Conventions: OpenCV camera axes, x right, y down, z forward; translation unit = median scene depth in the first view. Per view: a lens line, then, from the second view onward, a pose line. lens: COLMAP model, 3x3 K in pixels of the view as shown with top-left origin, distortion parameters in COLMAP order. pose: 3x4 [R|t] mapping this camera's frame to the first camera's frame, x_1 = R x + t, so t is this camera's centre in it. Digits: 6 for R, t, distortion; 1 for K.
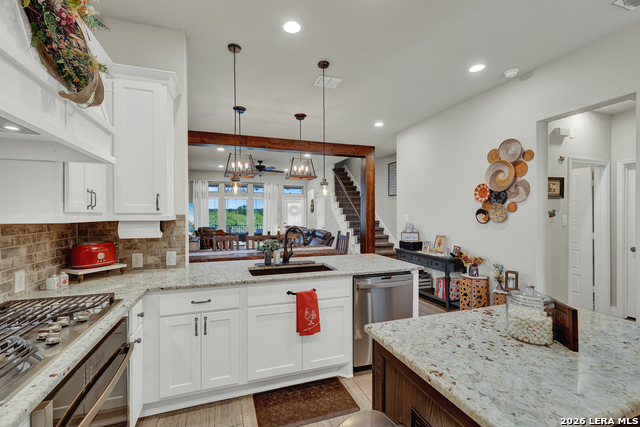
lens RADIAL K [[271.0, 0, 315.4], [0, 271.0, 209.2], [0, 0, 1]] dist [-0.018561, 0.000368]
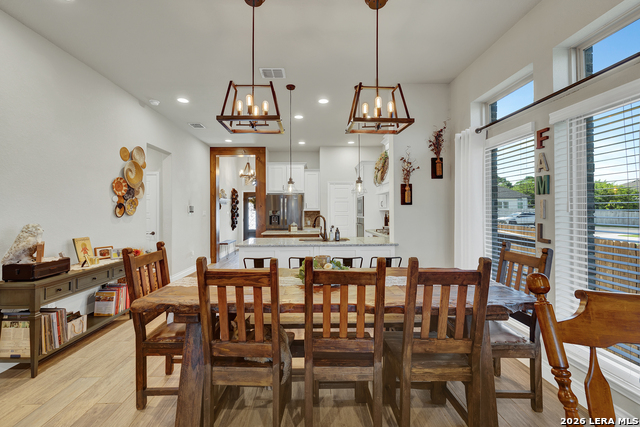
lens RADIAL K [[271.0, 0, 315.4], [0, 271.0, 209.2], [0, 0, 1]] dist [-0.018561, 0.000368]
pose [[-0.954425, 0.005412, 0.298401, -0.368798], [-0.002900, 0.999620, -0.027408, 0.048711], [-0.298436, -0.027024, -0.954047, 1.735562]]
